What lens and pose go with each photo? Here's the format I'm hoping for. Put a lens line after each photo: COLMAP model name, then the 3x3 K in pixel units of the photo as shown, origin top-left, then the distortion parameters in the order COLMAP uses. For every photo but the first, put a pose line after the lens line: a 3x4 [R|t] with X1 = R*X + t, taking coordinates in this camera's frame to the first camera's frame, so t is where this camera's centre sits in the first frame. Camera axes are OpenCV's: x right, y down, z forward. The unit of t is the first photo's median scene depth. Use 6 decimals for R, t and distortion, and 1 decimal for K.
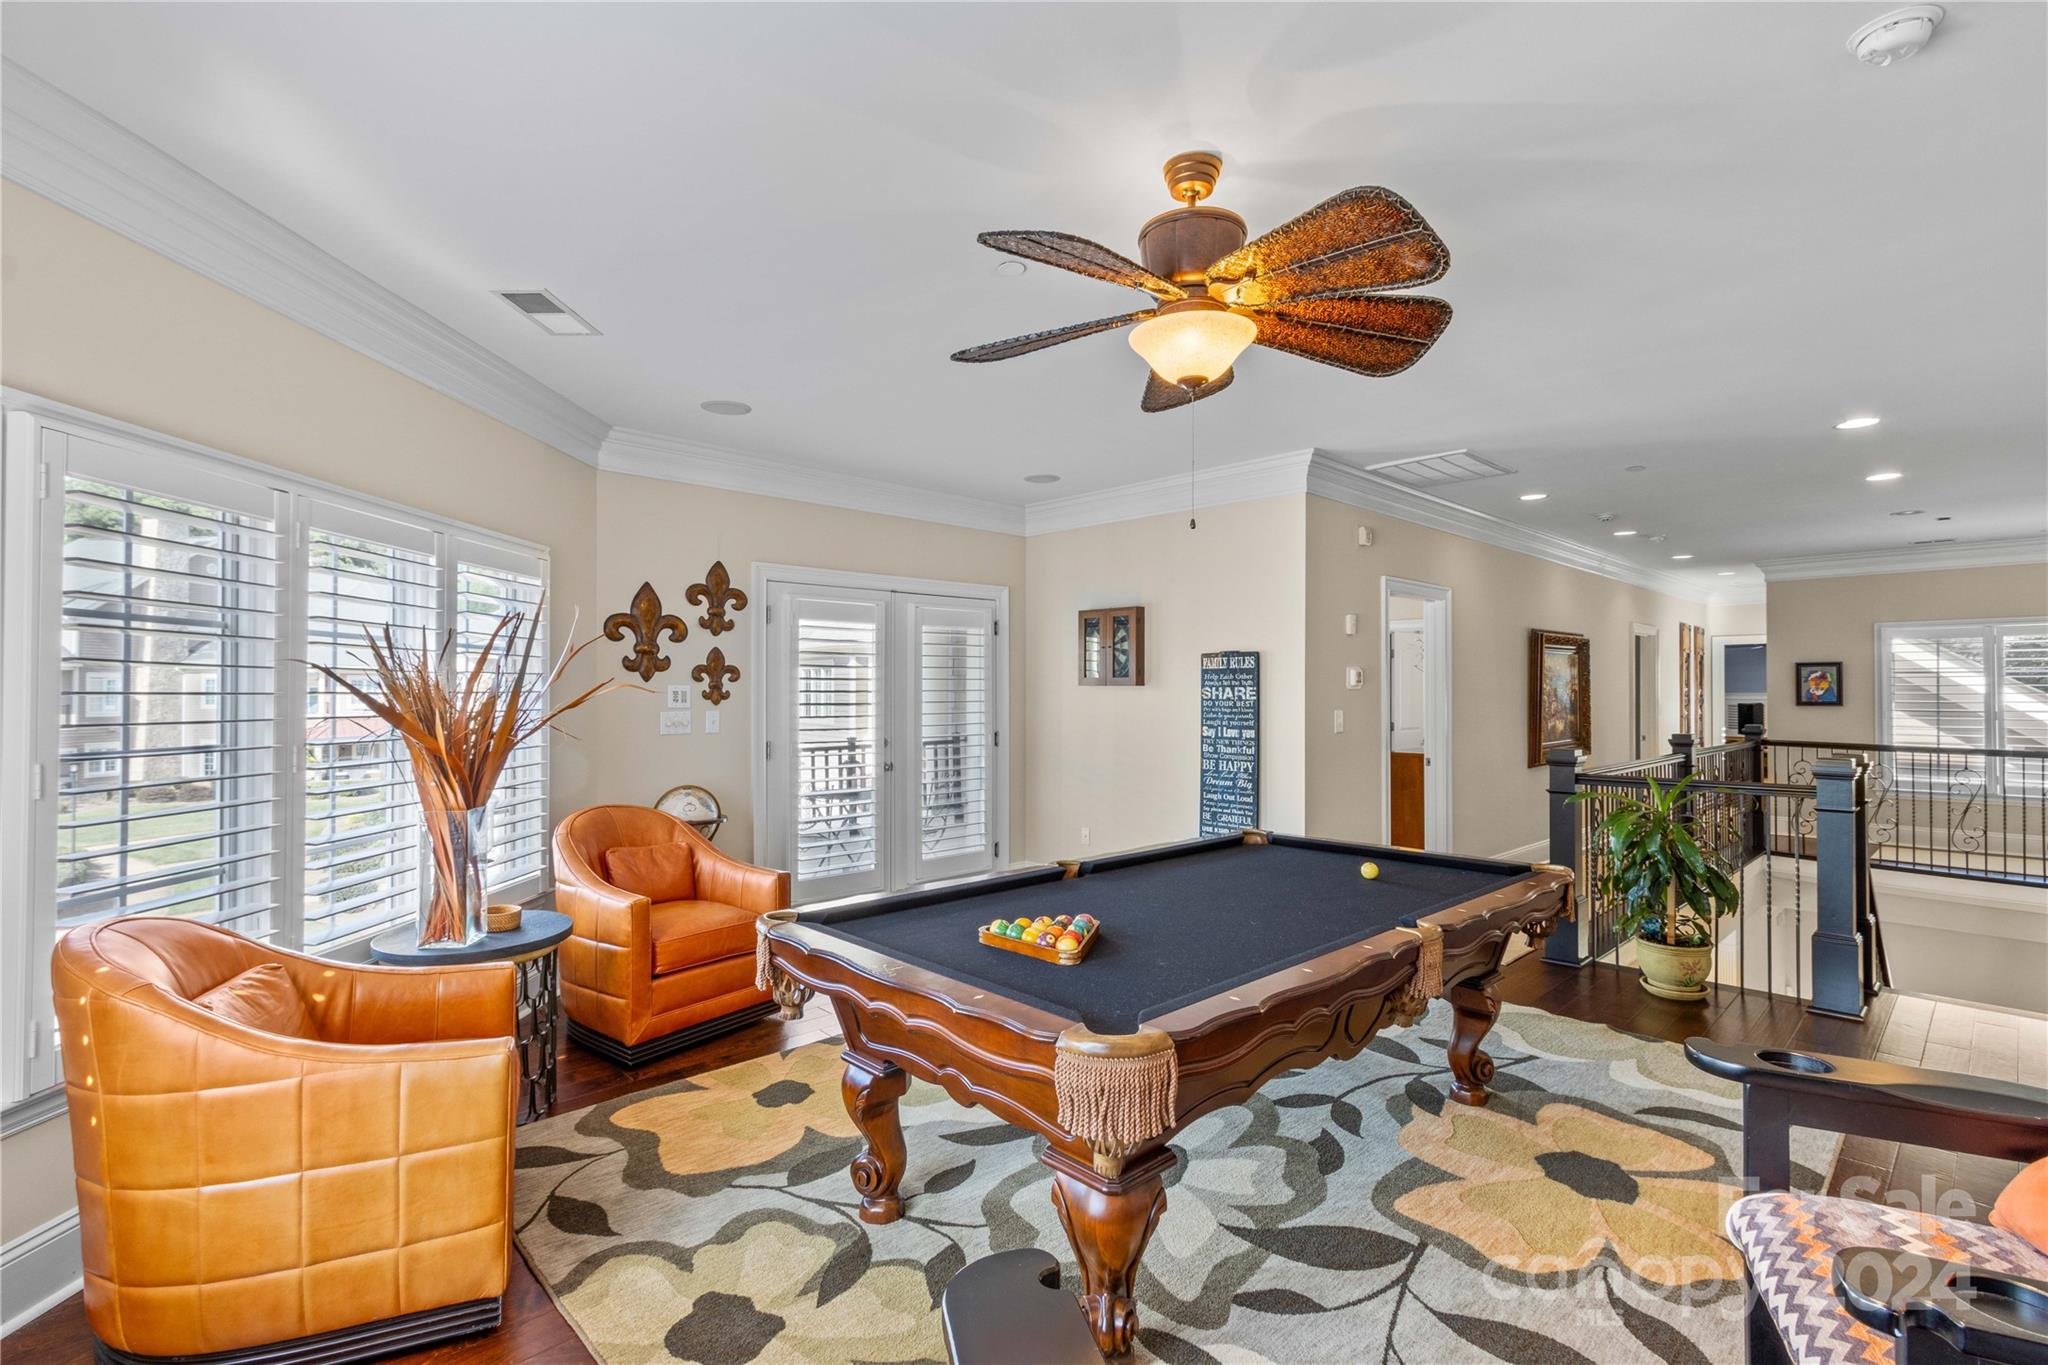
lens RADIAL K [[944.3, 0, 1016.3], [0, 944.3, 681.6], [0, 0, 1]] dist [-0.000818, -0.000335]
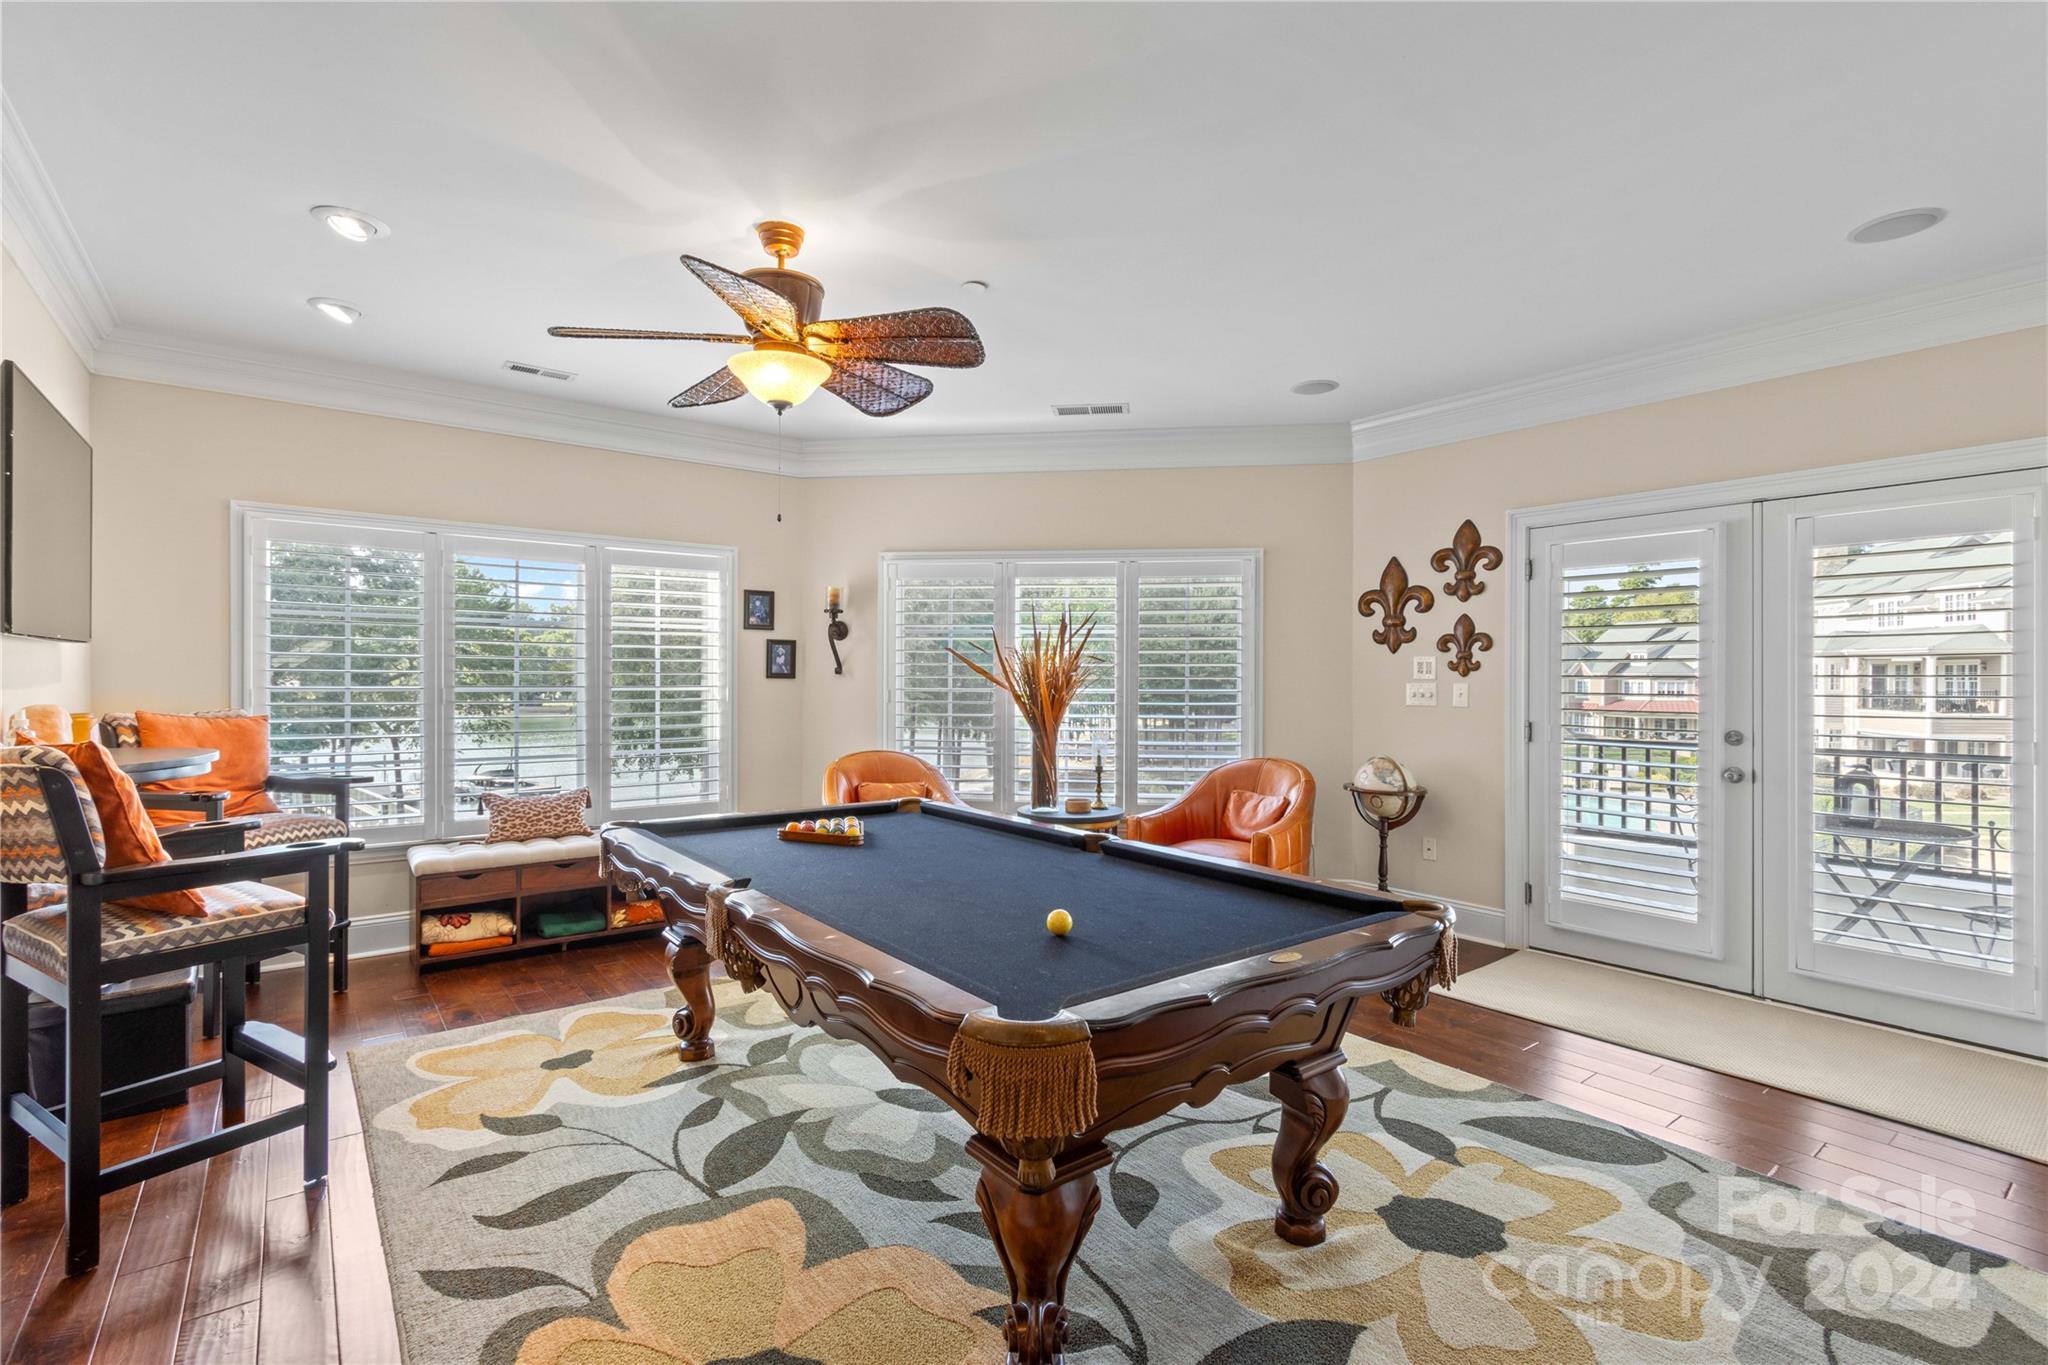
lens RADIAL K [[944.3, 0, 1015.5], [0, 944.3, 681.7], [0, 0, 1]] dist [-0.000818, -0.000335]
pose [[-0.103751, 0.003269, -0.994598, 0.663100], [0.008152, 0.999964, 0.002436, 0.024529], [0.994570, -0.007855, -0.103774, 0.679111]]
